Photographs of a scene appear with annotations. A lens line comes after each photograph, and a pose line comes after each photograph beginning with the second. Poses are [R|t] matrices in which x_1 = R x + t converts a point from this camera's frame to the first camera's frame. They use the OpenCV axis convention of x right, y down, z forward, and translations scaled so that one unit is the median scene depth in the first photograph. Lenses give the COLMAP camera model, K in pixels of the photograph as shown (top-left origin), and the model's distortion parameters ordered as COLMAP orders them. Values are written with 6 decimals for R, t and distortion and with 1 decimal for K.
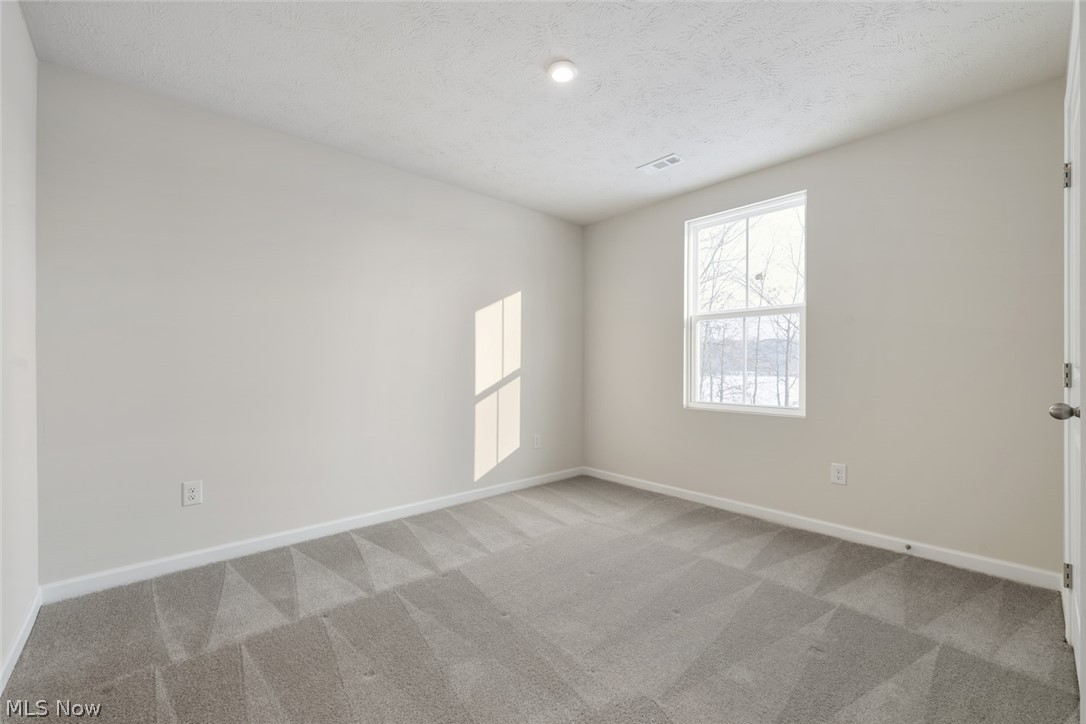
lens RADIAL K [[453.4, 0, 542.8], [0, 453.4, 369.1], [0, 0, 1]] dist [0.000754, -0.000525]
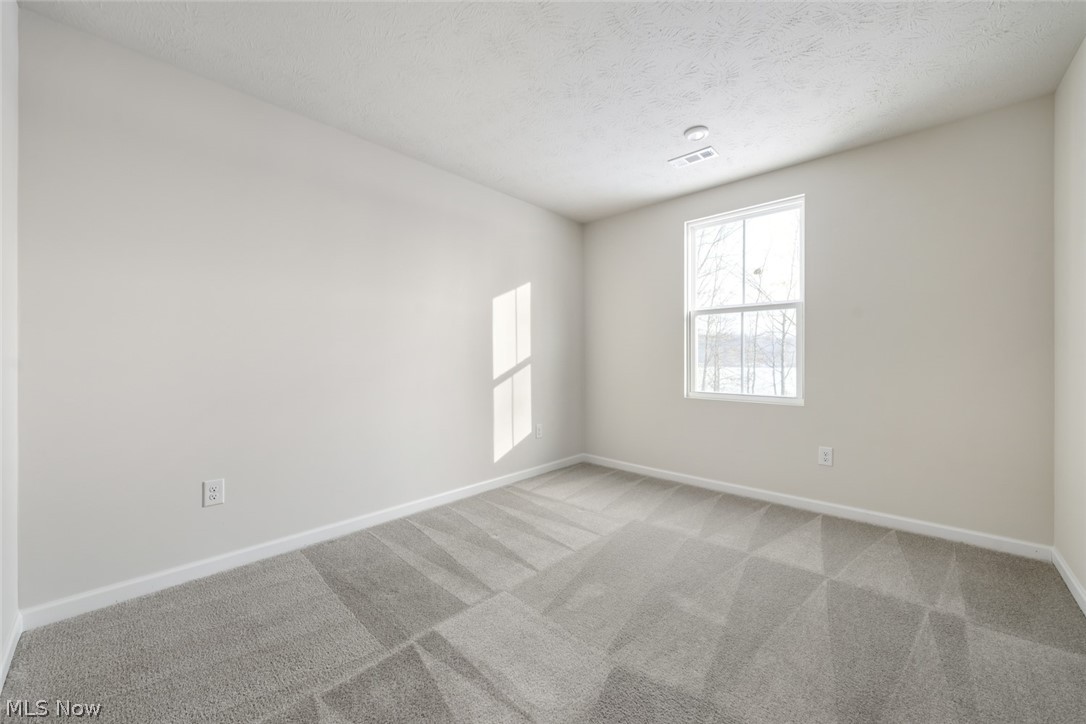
lens RADIAL K [[402.1, 0, 545.1], [0, 402.1, 362.8], [0, 0, 1]] dist [-0.002356, 0.000586]
pose [[0.995901, 0.015486, 0.089119, -0.107020], [-0.016815, 0.999758, 0.014180, 0.001680], [-0.088878, -0.015620, 0.995920, 0.090713]]
